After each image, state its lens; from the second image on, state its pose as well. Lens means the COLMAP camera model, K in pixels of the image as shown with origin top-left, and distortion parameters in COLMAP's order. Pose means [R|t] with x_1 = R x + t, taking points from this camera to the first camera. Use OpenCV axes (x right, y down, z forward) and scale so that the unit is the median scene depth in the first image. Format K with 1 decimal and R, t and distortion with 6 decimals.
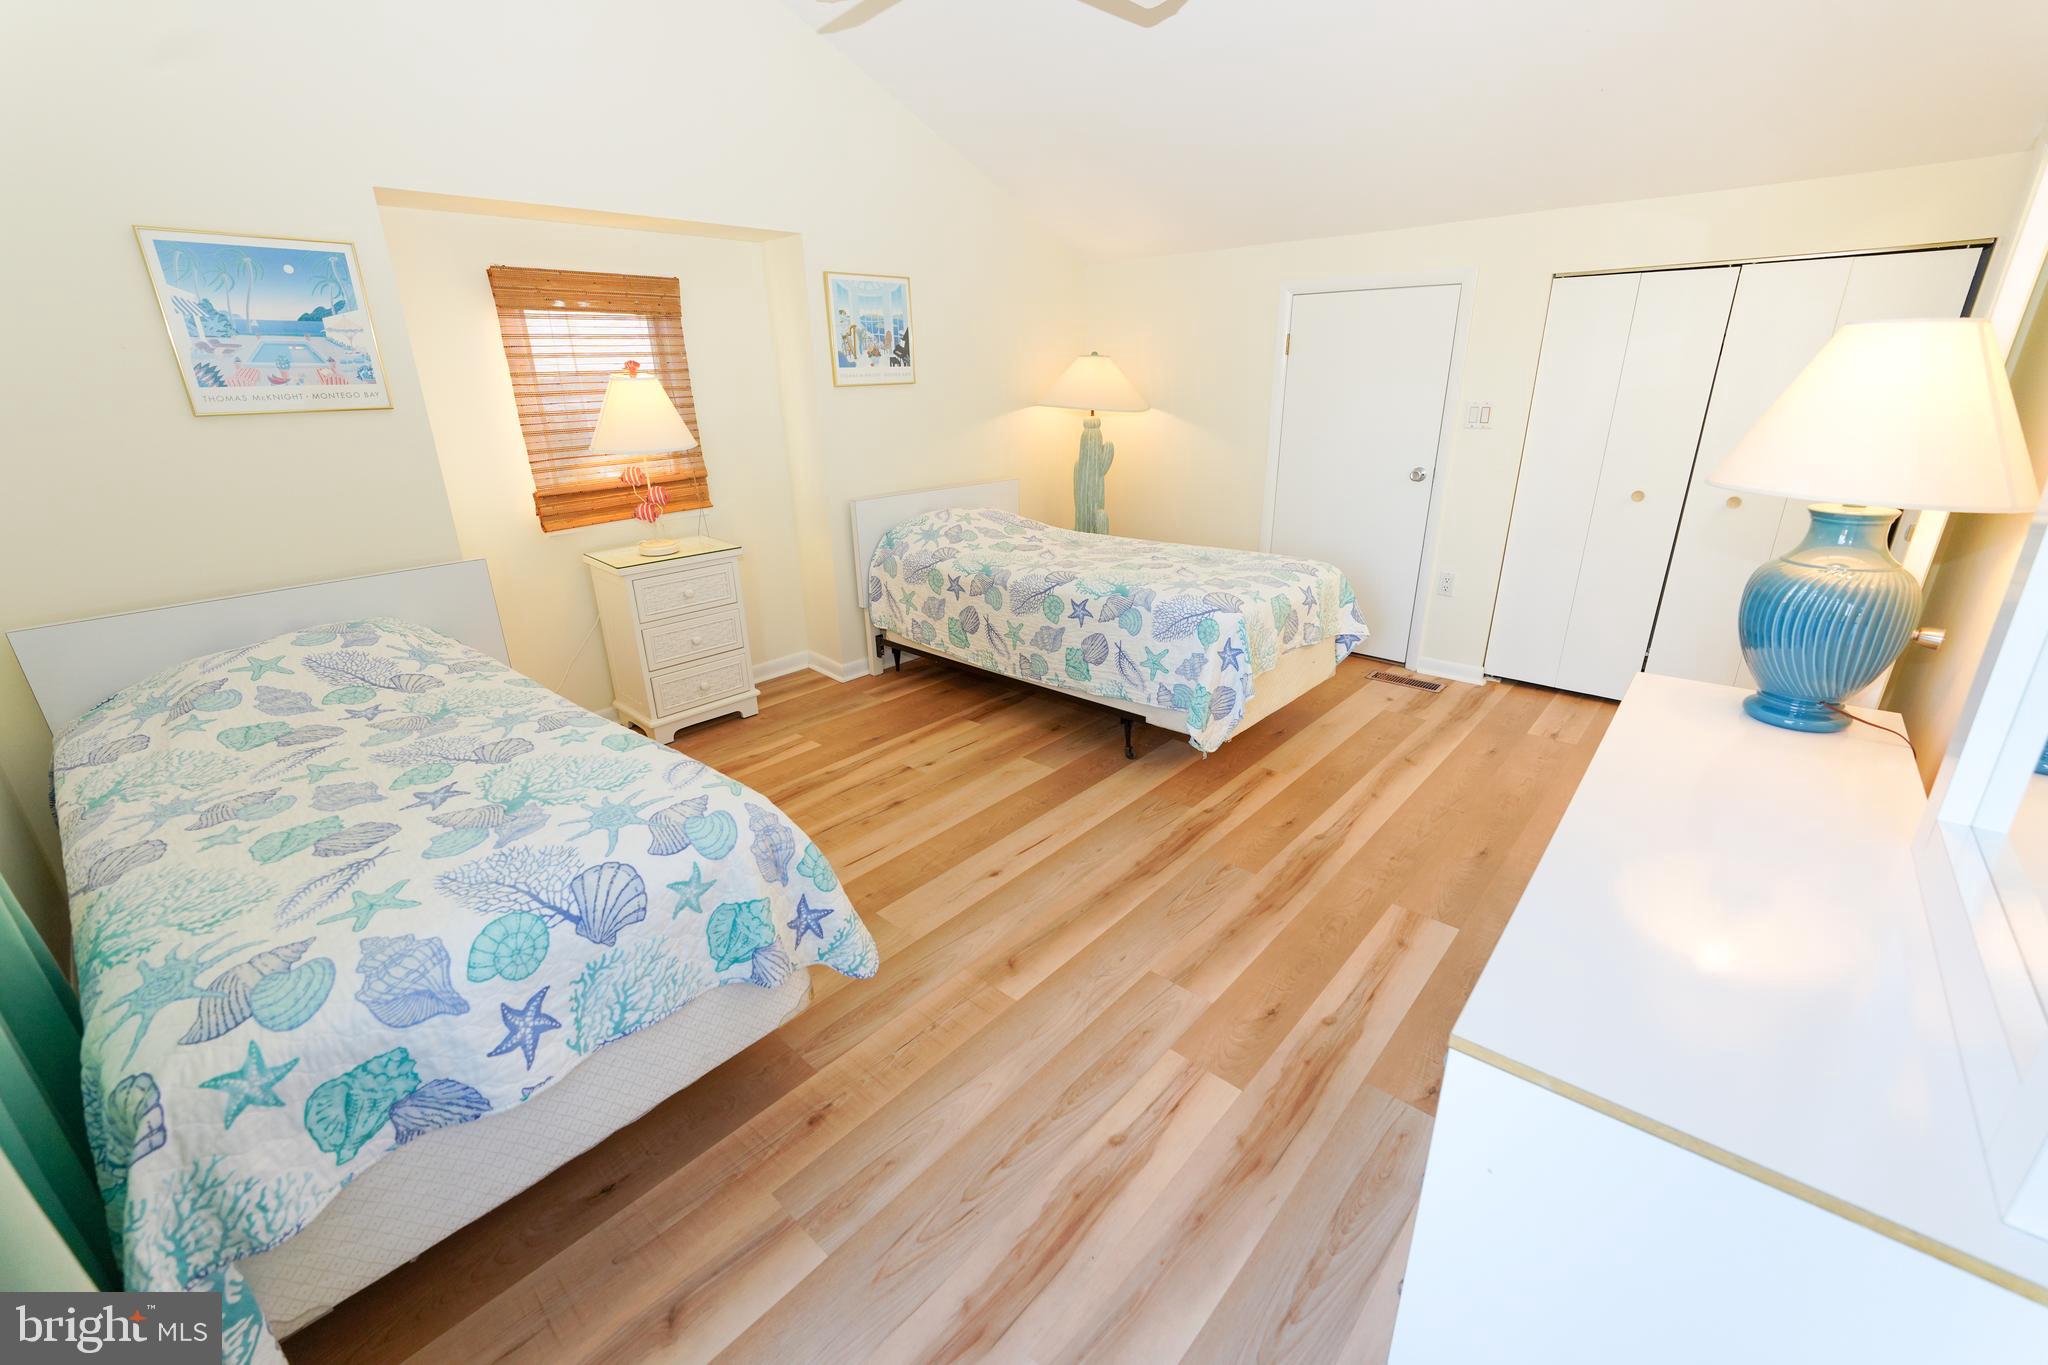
lens RADIAL K [[825.7, 0, 1023.2], [0, 825.7, 686.2], [0, 0, 1]] dist [-0.024722, 0.002322]
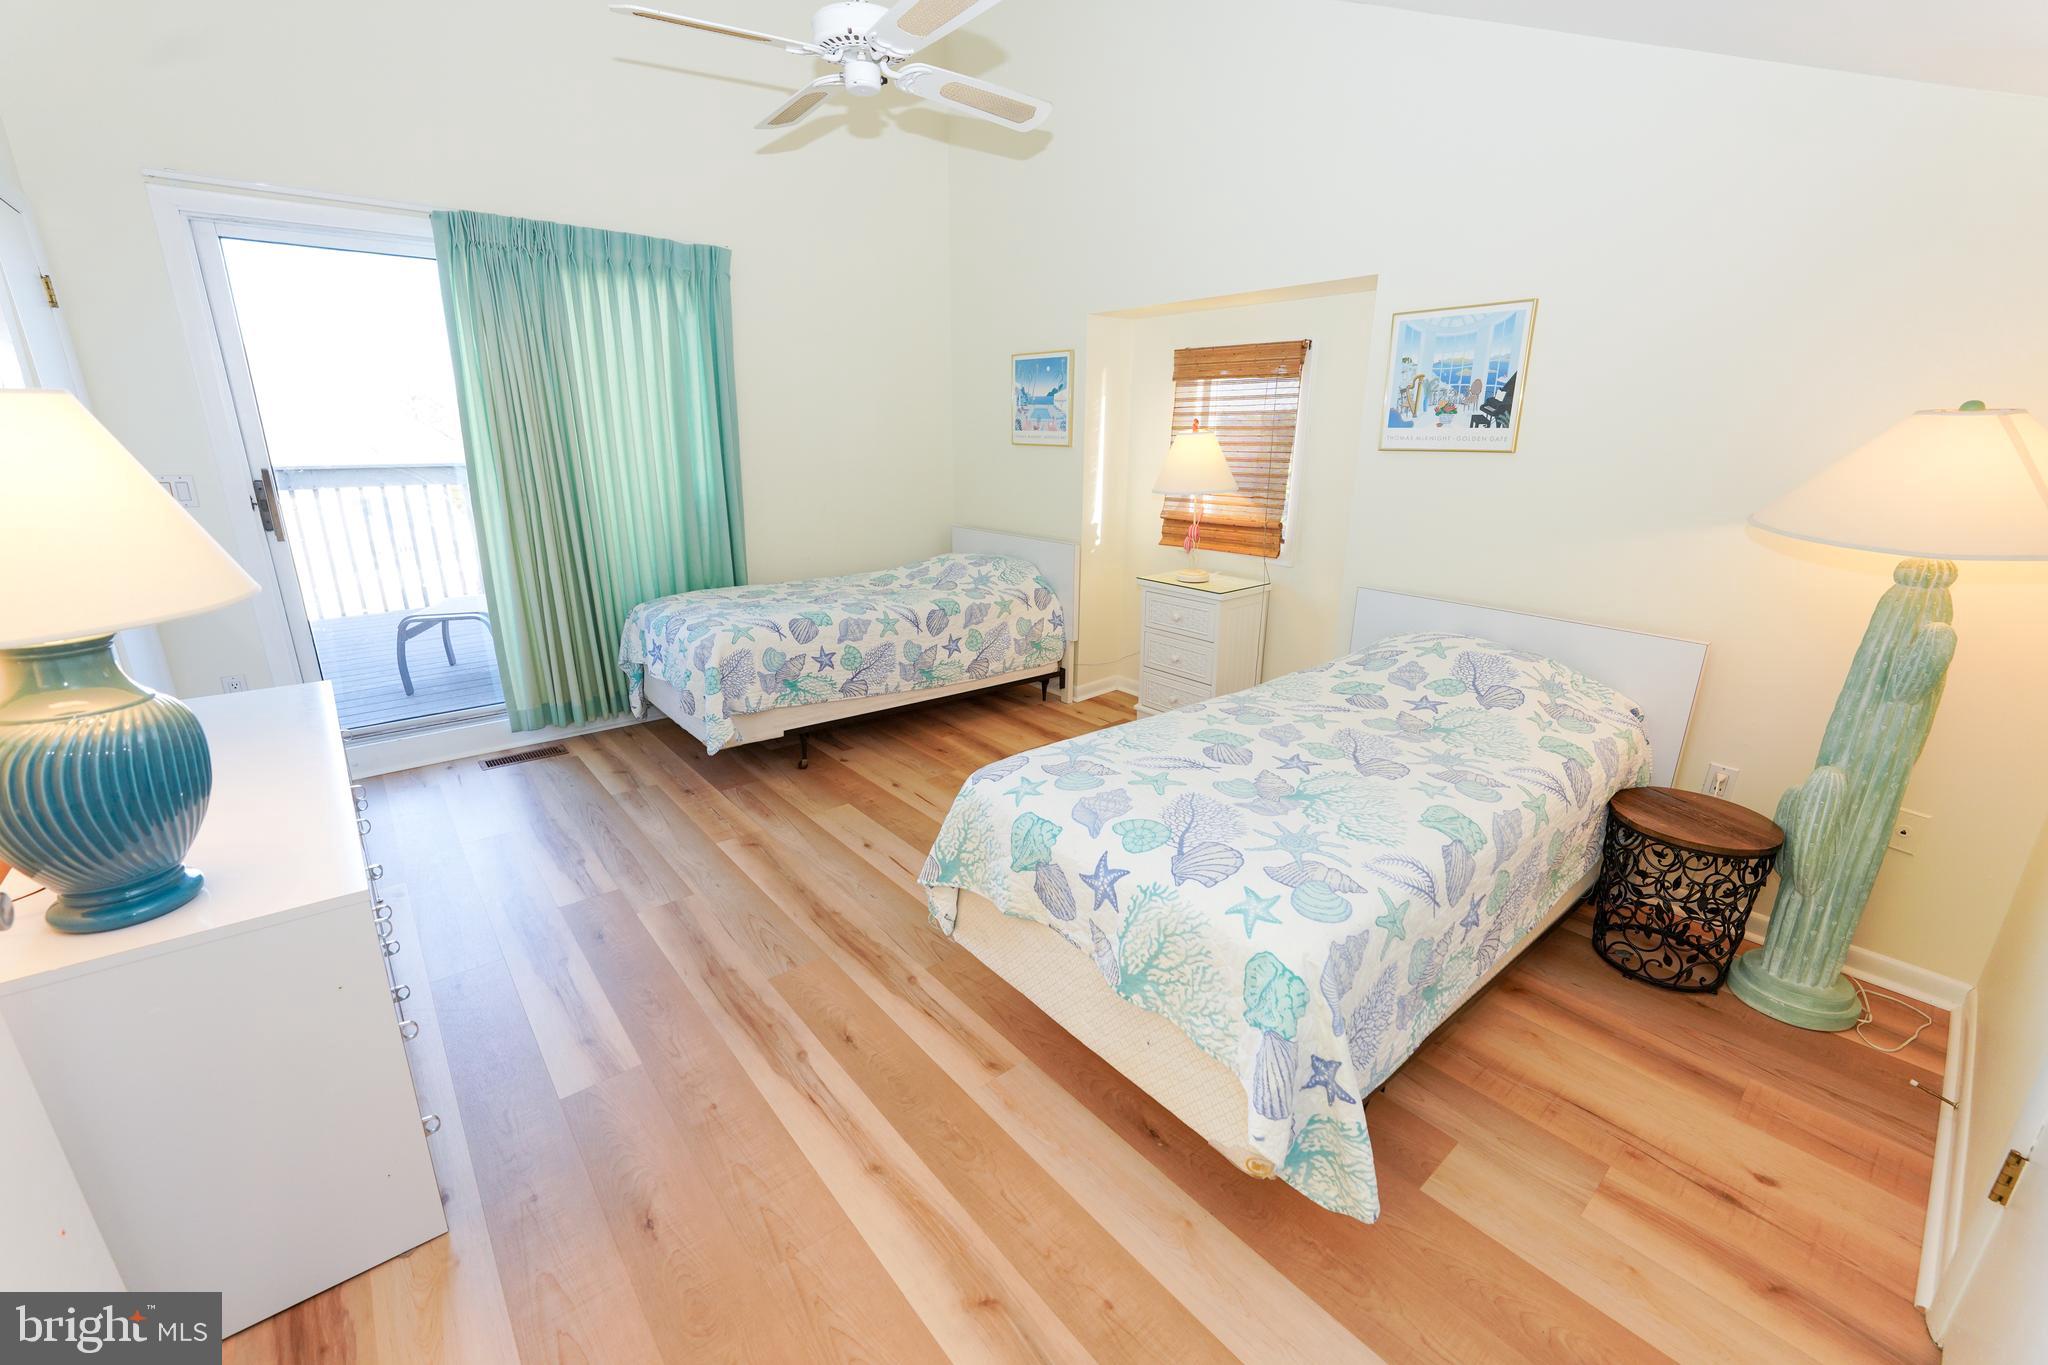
lens RADIAL K [[825.7, 0, 1023.2], [0, 825.7, 686.2], [0, 0, 1]] dist [-0.024722, 0.002322]
pose [[-0.134973, 0.308952, -0.941452, 0.812182], [-0.354676, 0.872125, 0.337050, -0.374886], [0.925196, 0.379403, -0.008136, 0.930506]]
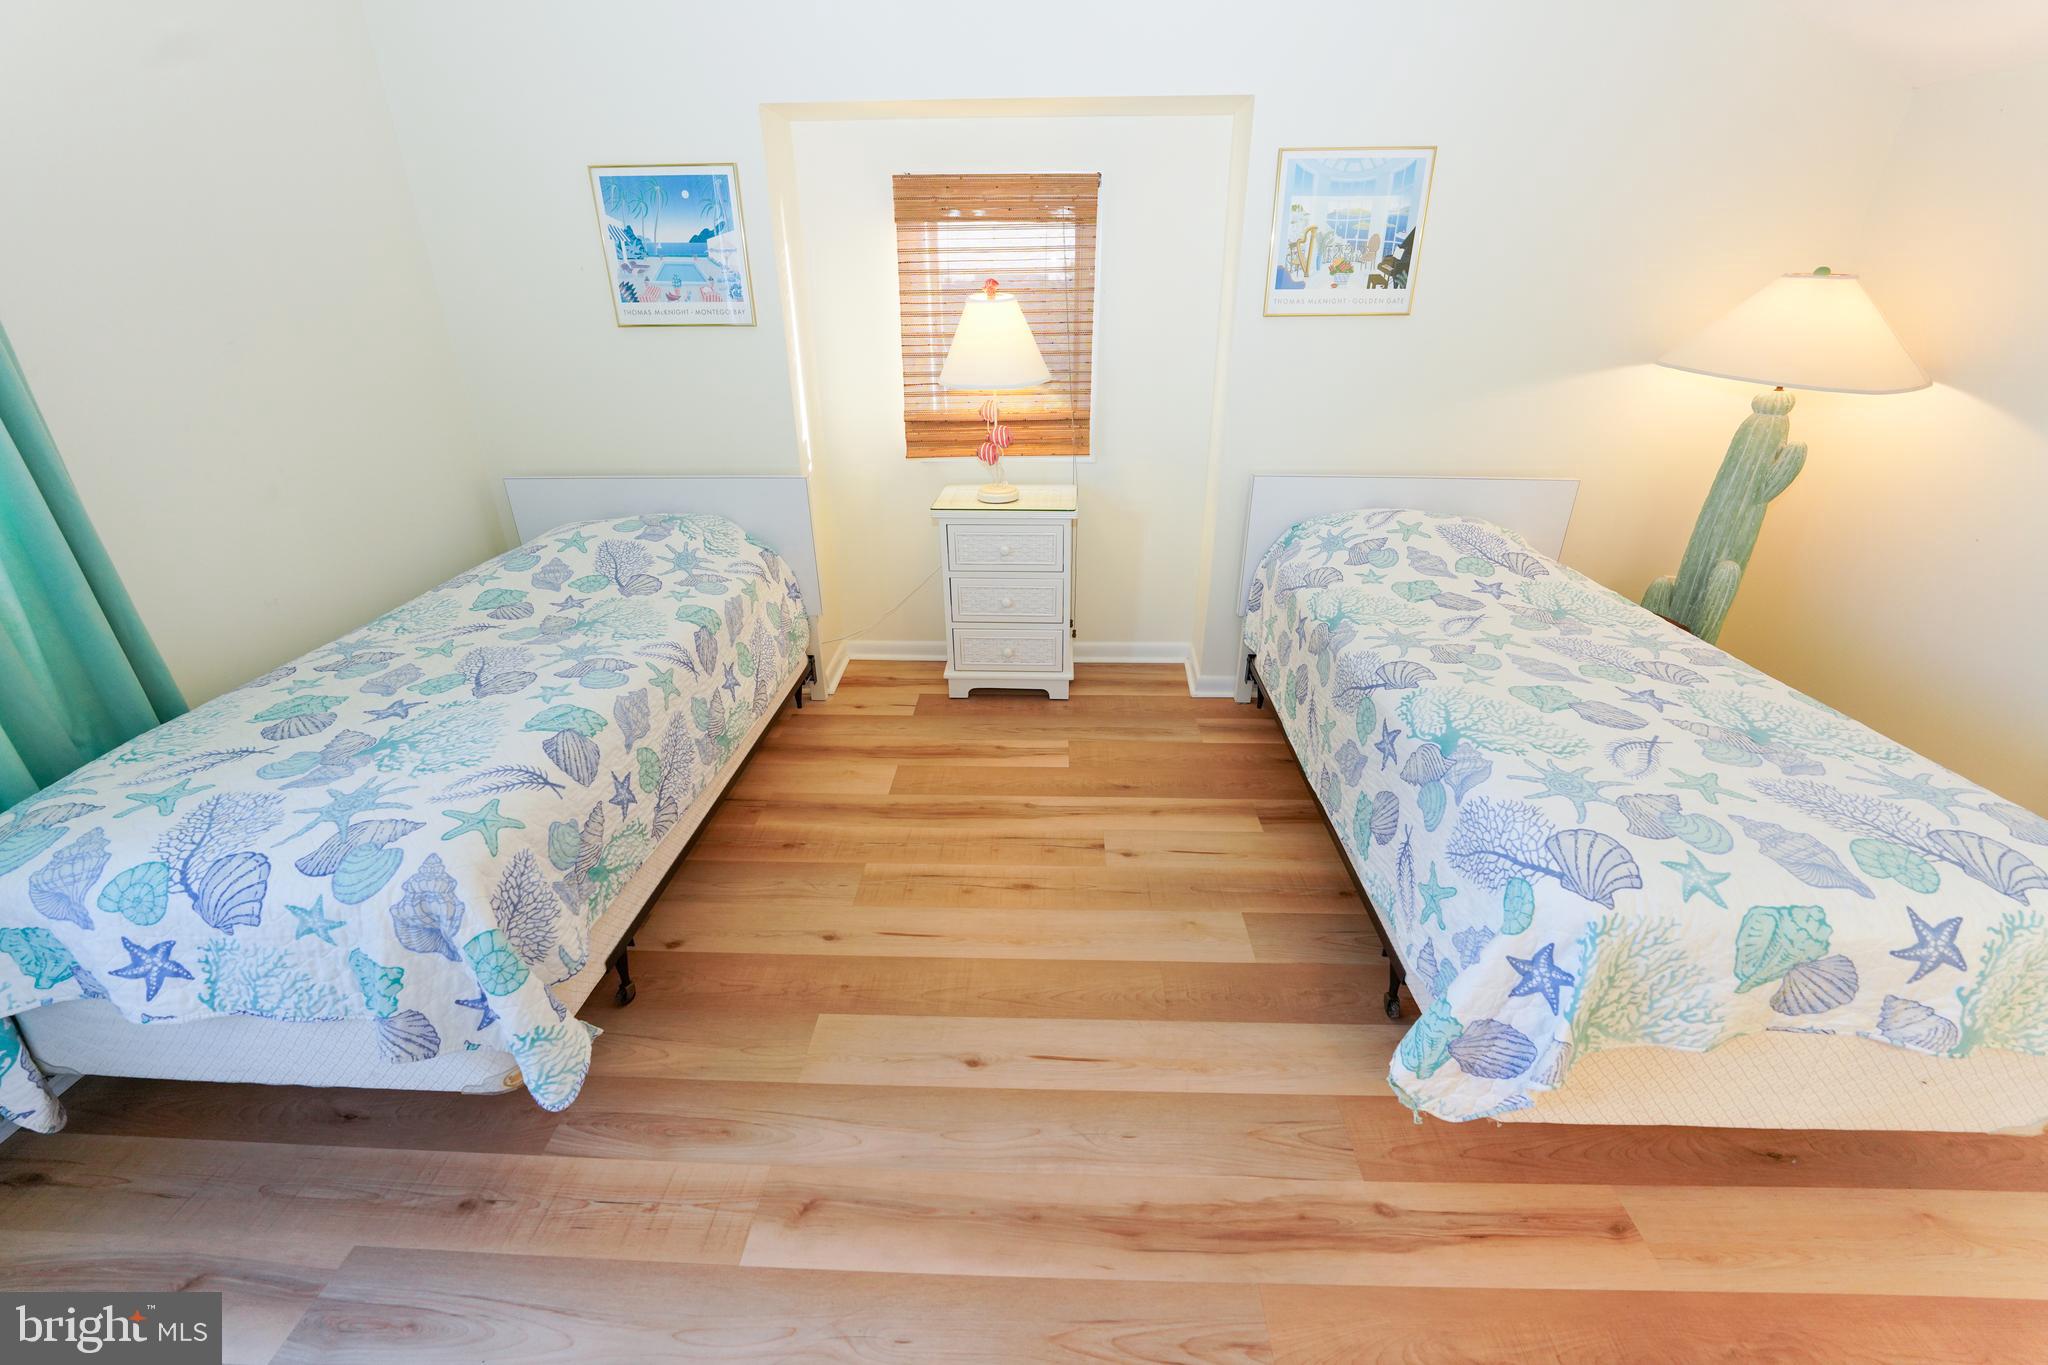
lens RADIAL K [[825.7, 0, 1023.2], [0, 825.7, 686.2], [0, 0, 1]] dist [-0.024722, 0.002322]
pose [[0.644821, 0.344486, -0.682301, 0.292019], [-0.274647, 0.937483, 0.213764, -0.188272], [0.713284, 0.049553, 0.699121, 0.436529]]
